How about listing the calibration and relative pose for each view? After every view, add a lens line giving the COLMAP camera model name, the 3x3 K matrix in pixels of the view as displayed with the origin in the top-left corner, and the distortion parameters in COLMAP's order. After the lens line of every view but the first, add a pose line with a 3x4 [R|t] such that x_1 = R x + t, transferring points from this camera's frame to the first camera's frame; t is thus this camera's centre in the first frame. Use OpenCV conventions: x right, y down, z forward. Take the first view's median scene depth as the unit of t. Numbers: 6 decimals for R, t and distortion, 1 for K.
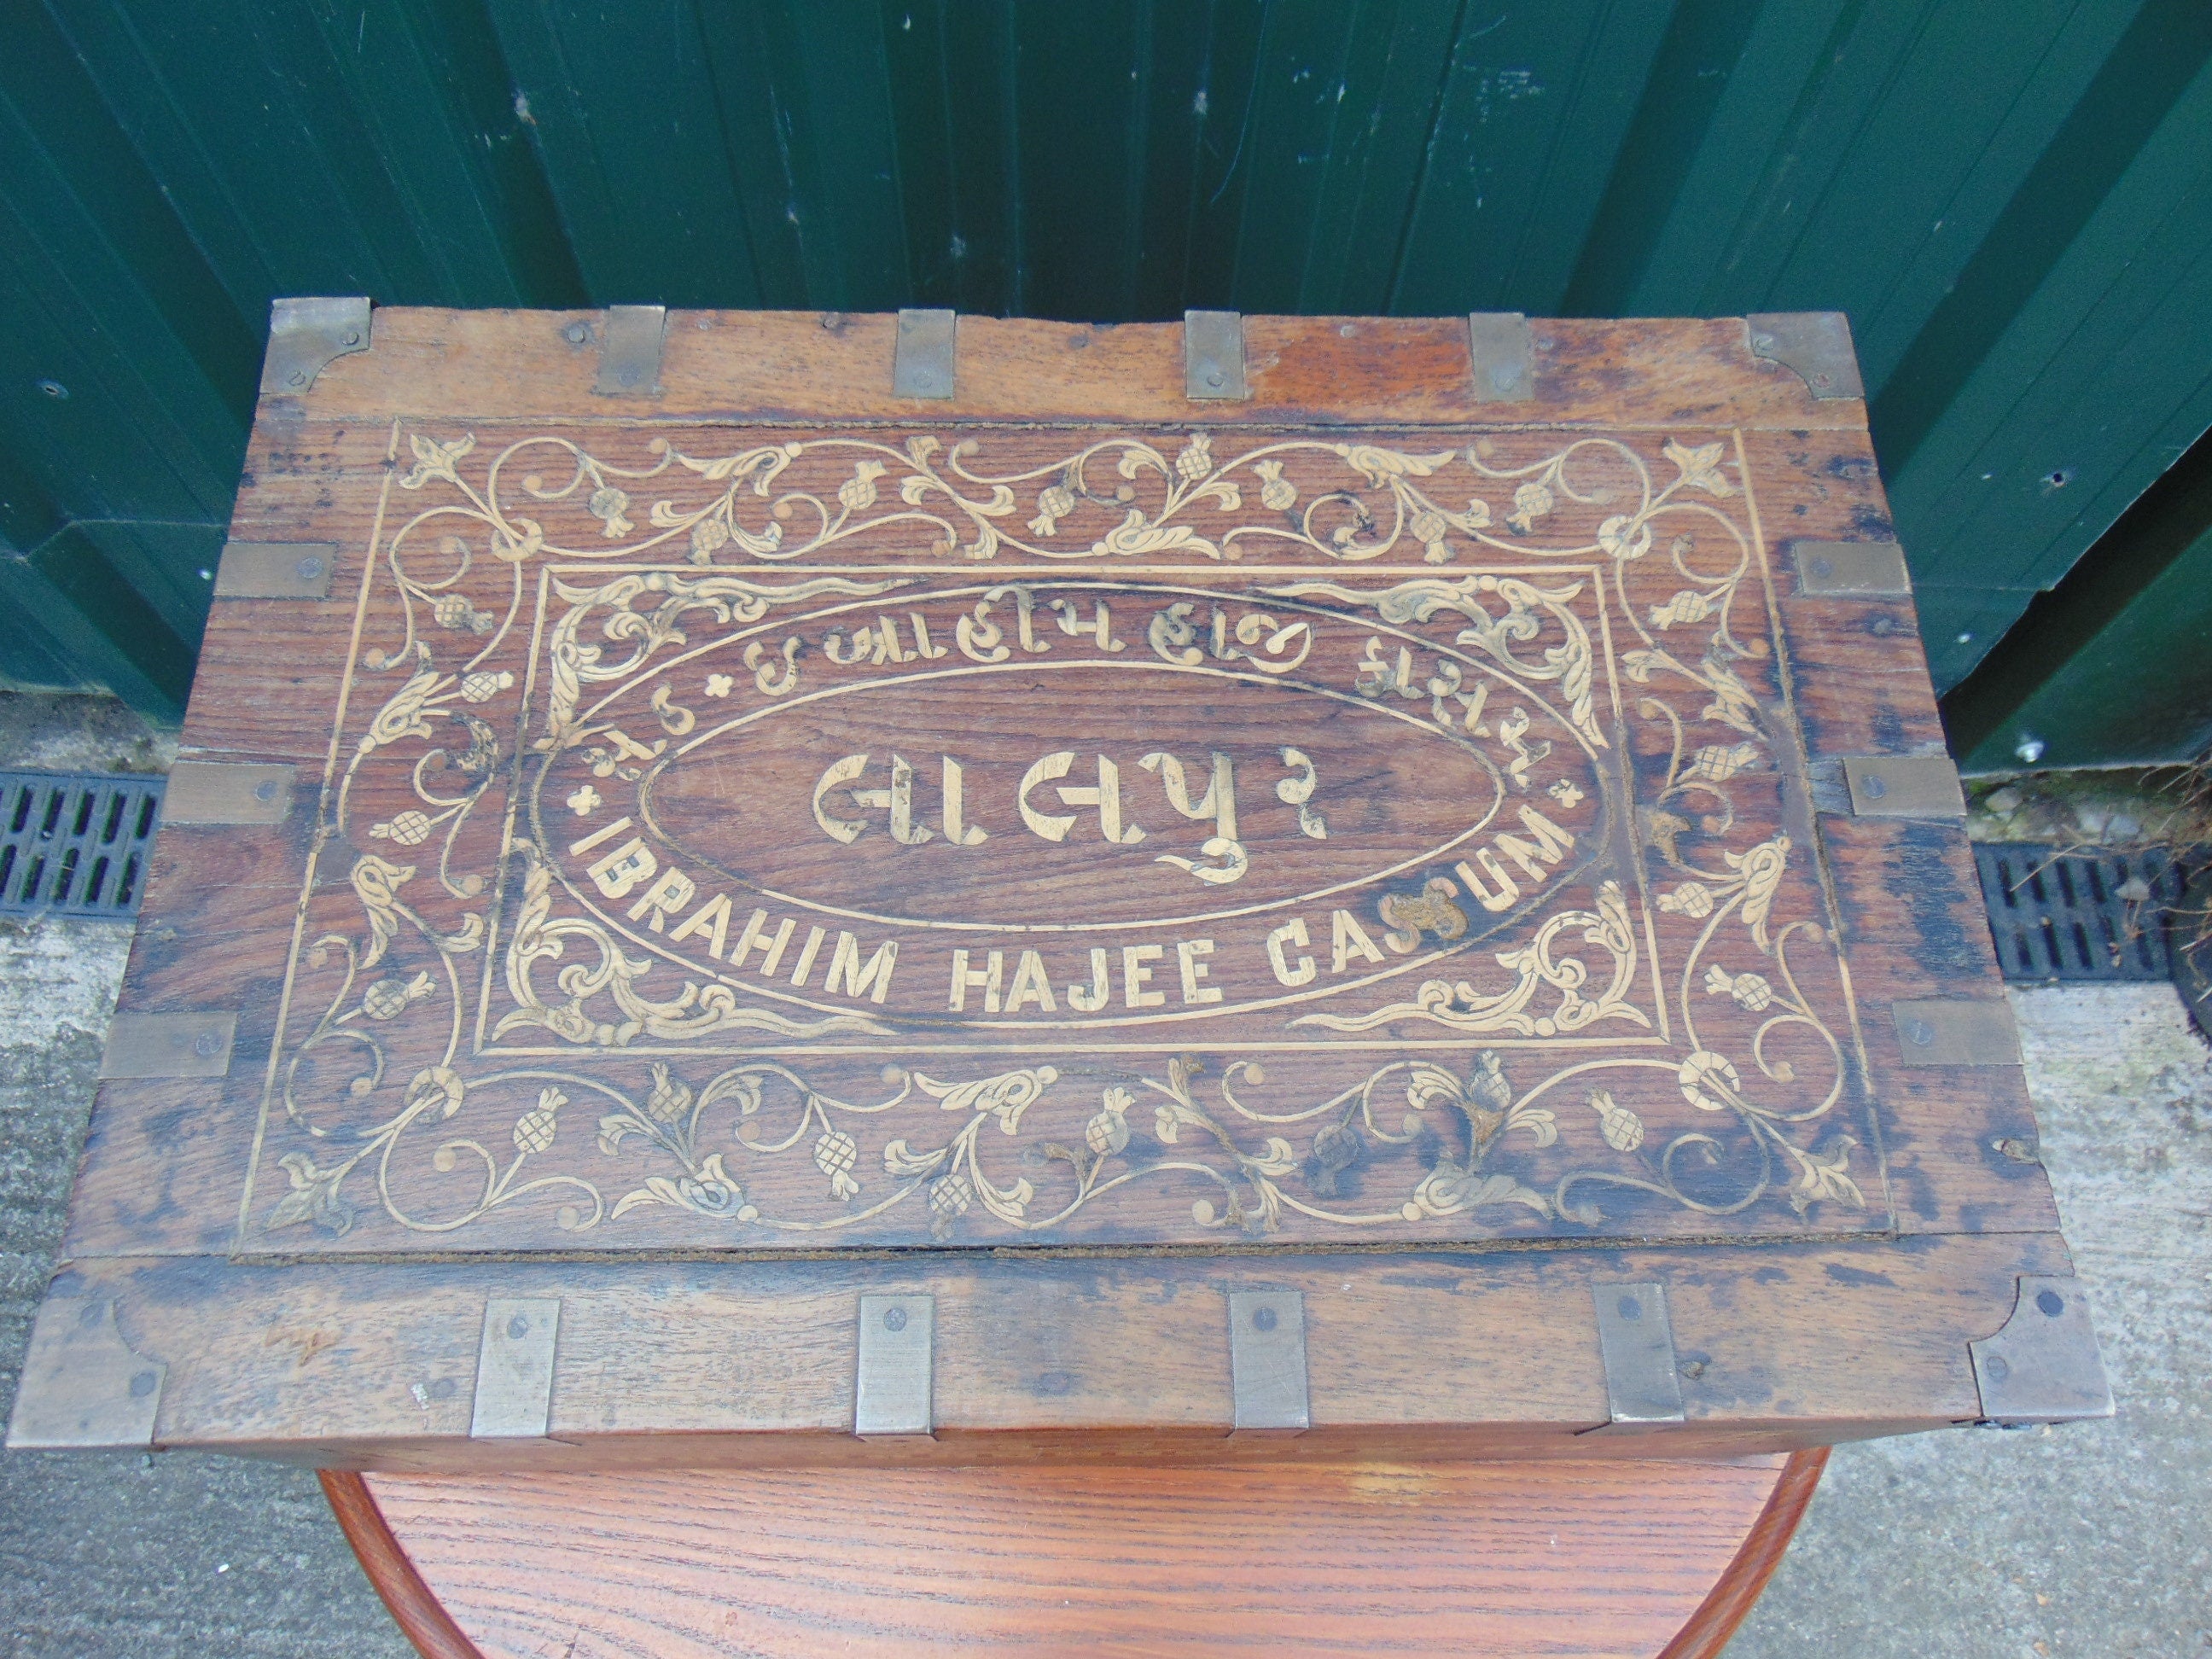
lens RADIAL K [[1672.2, 0, 1106.0], [0, 1672.2, 829.5], [0, 0, 1]] dist [-0.012665, 0.045850]
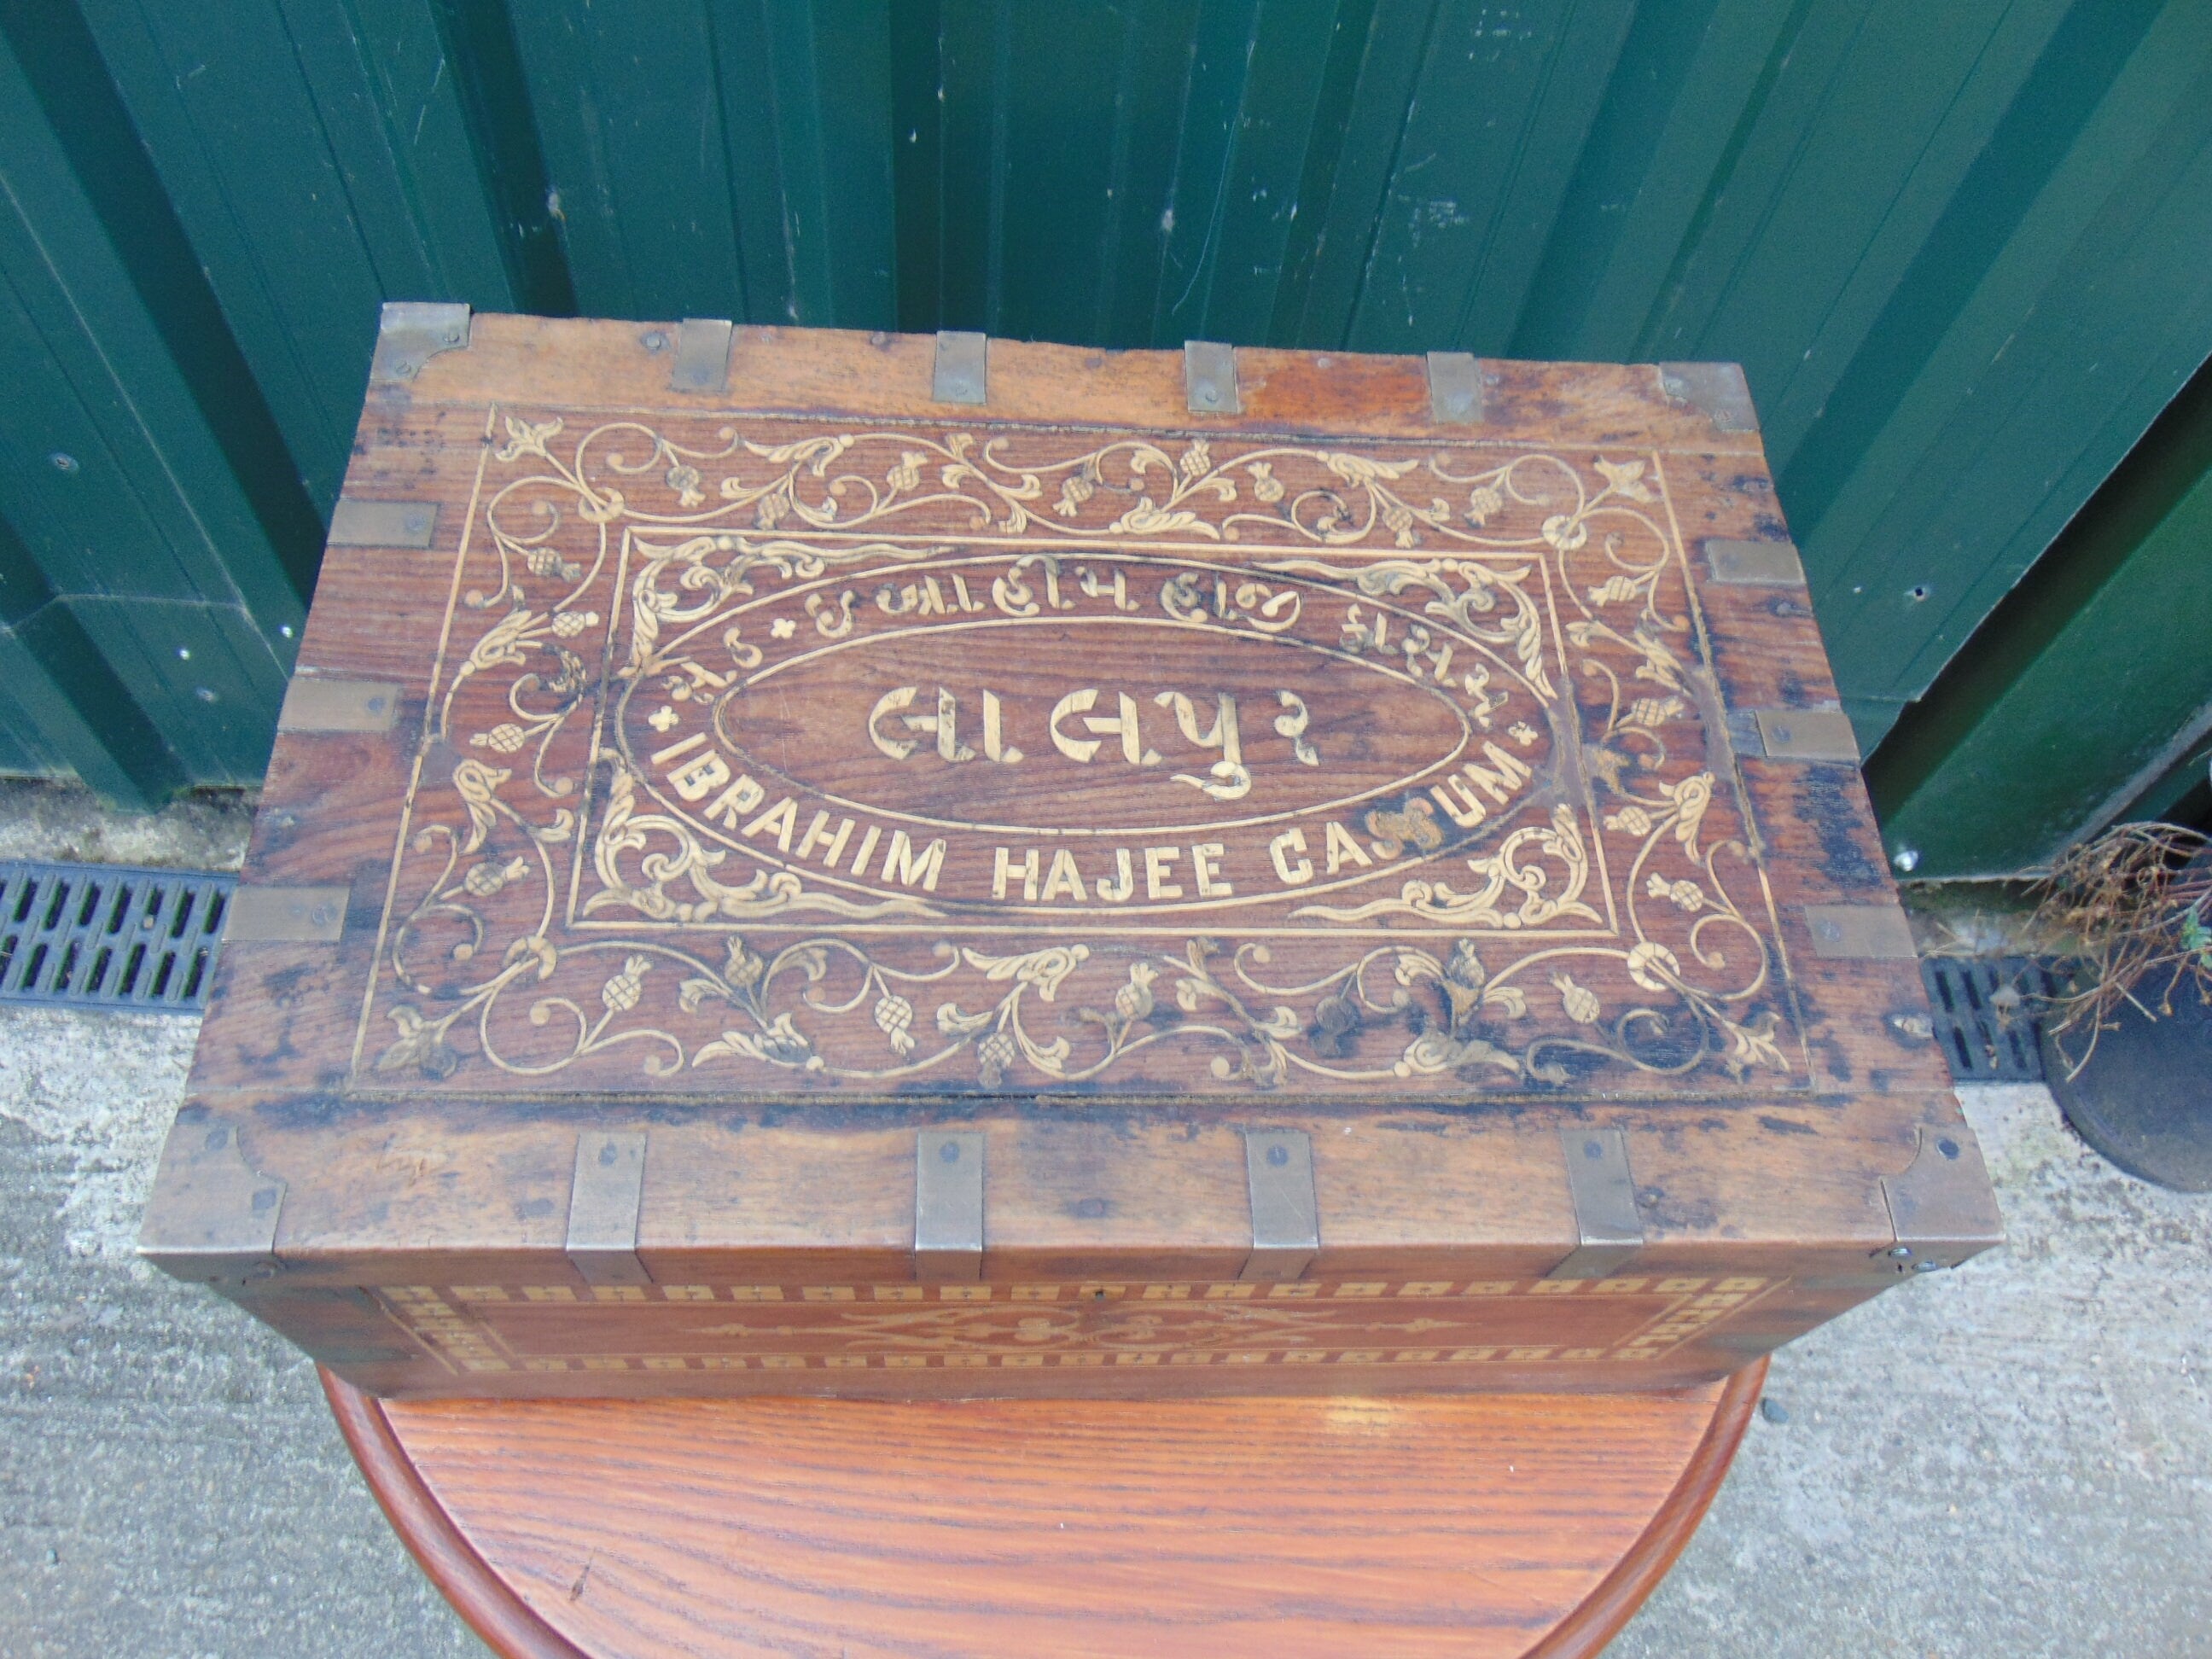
lens RADIAL K [[1672.2, 0, 1106.0], [0, 1672.2, 829.5], [0, 0, 1]] dist [-0.012665, 0.045850]
pose [[0.998174, 0.015555, 0.058375, -0.079419], [-0.008877, 0.993560, -0.112955, 0.178962], [-0.059756, 0.112231, 0.991884, -0.122287]]
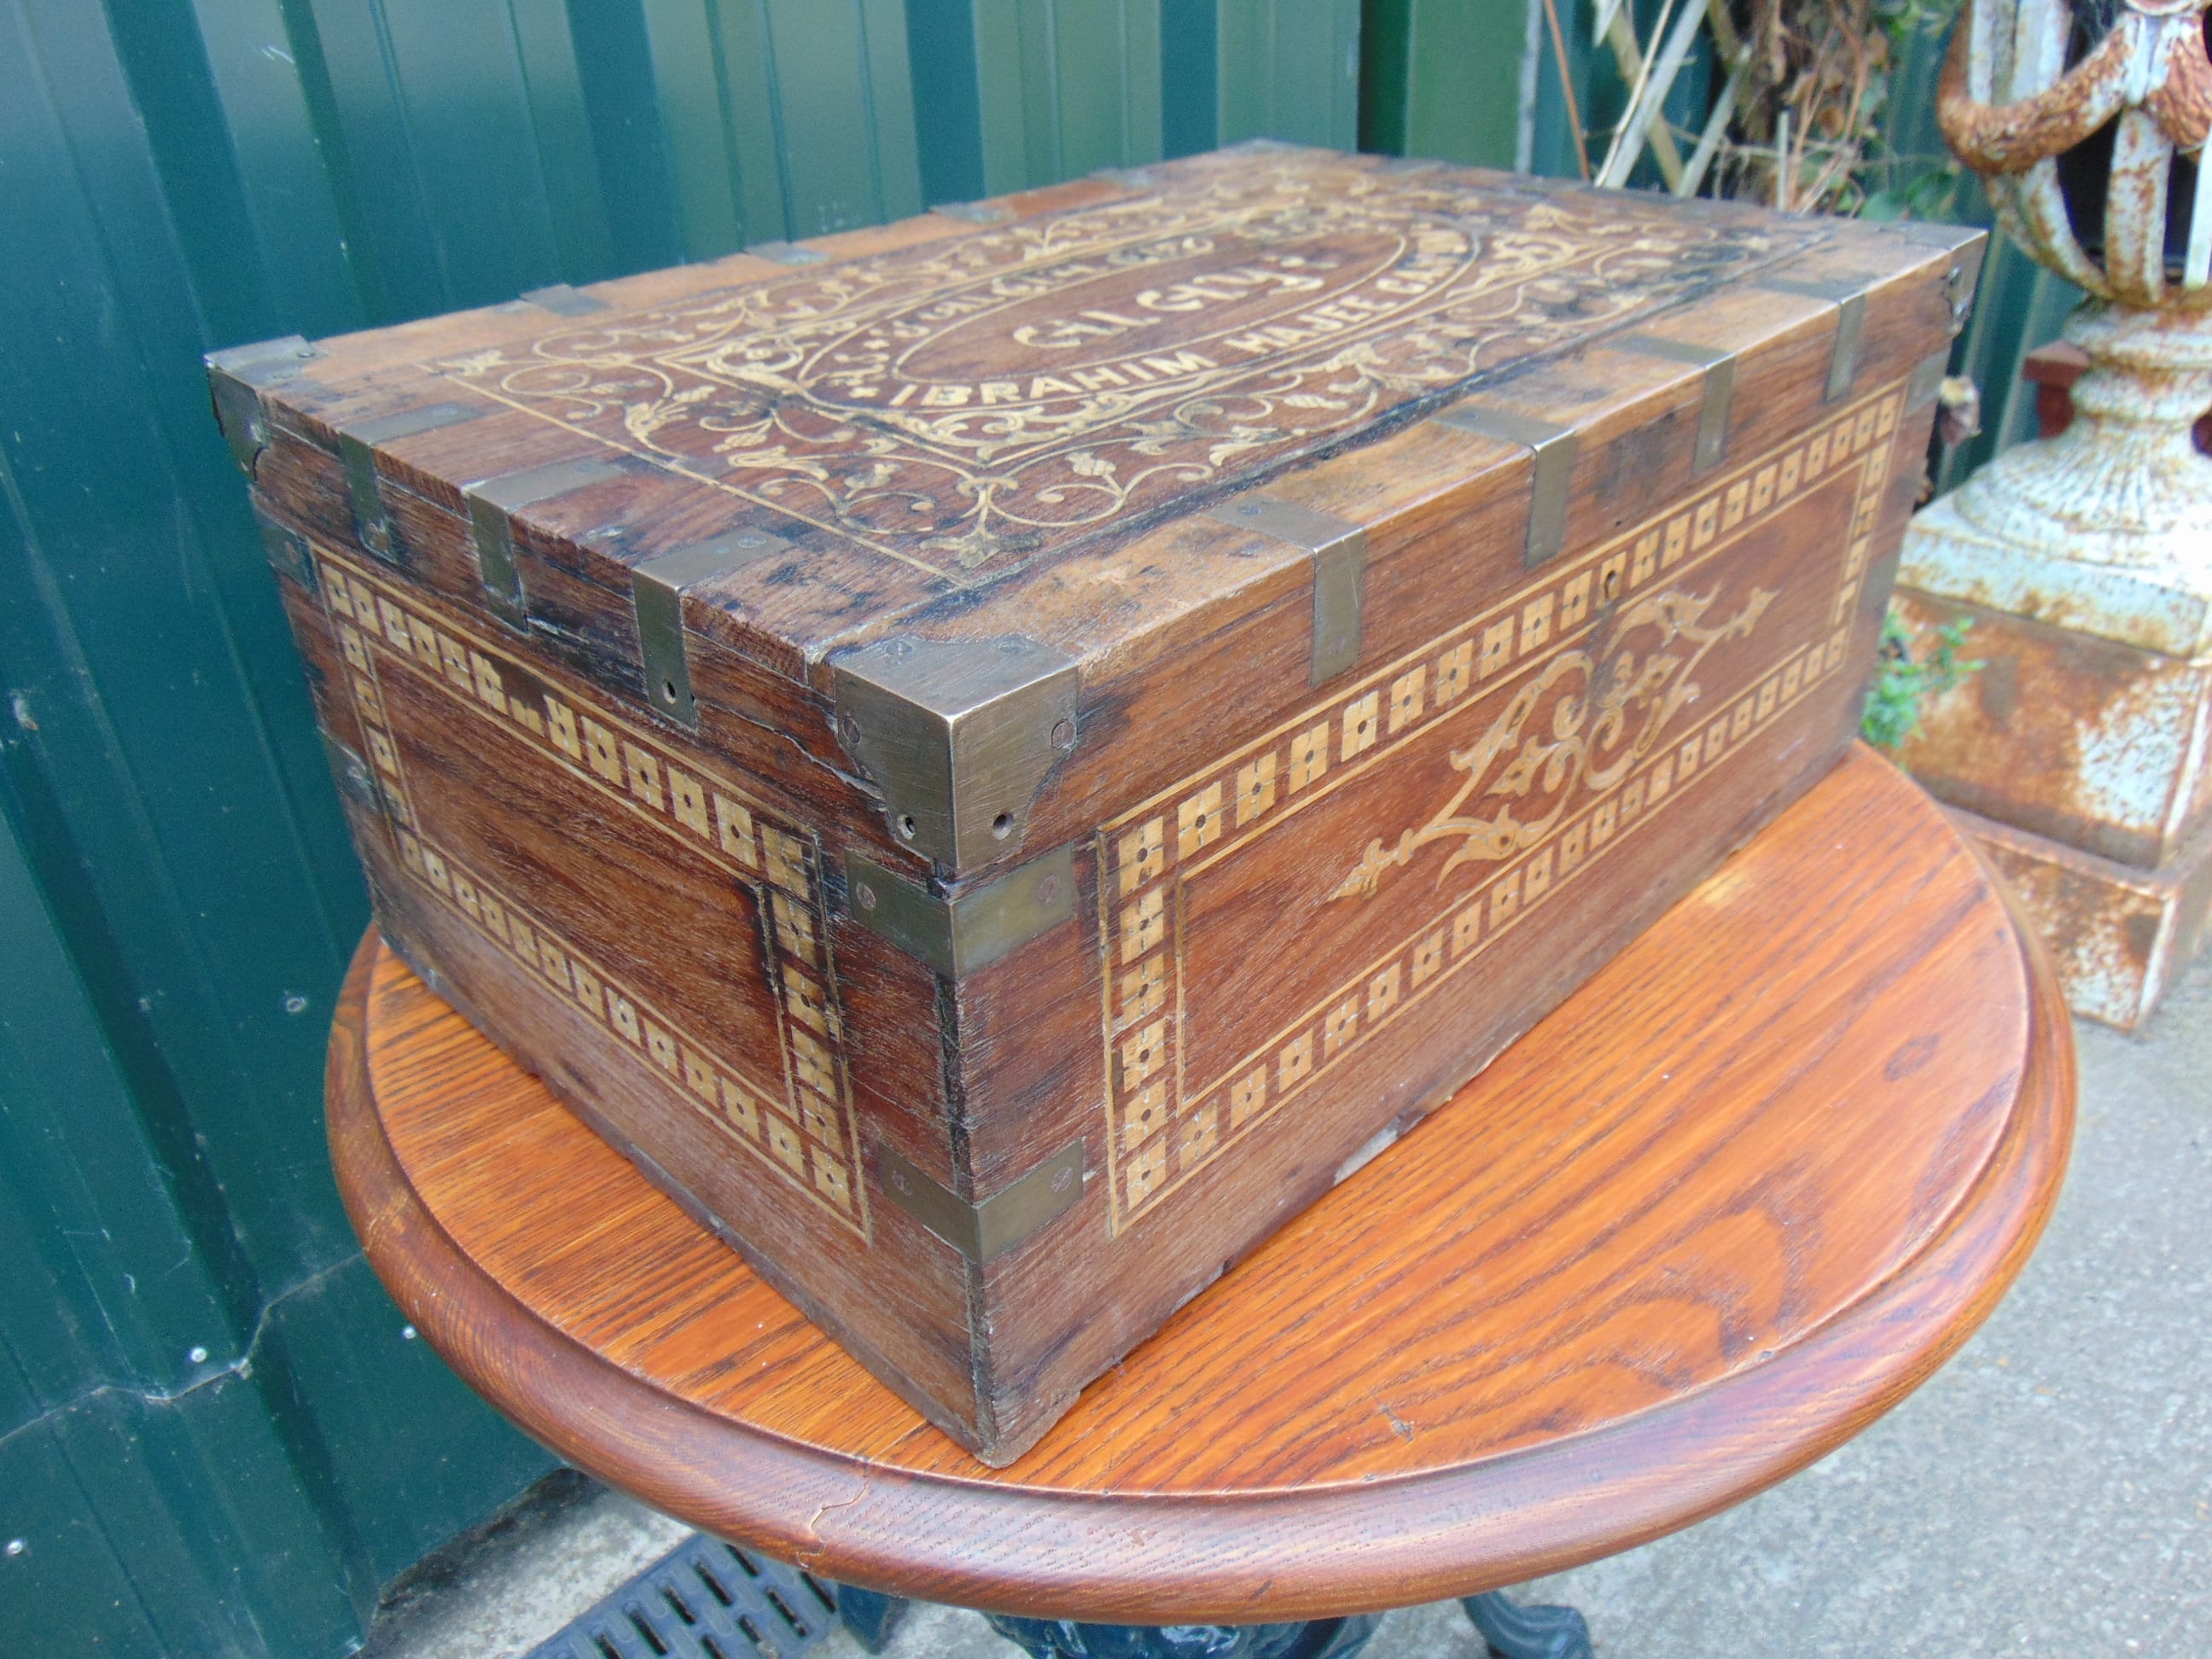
lens RADIAL K [[1672.2, 0, 1106.0], [0, 1672.2, 829.5], [0, 0, 1]] dist [-0.012665, 0.045850]
pose [[0.700338, -0.406735, 0.586594, -0.905328], [0.670140, 0.657671, -0.344065, 0.600490], [-0.245843, 0.634063, 0.733162, 0.383487]]
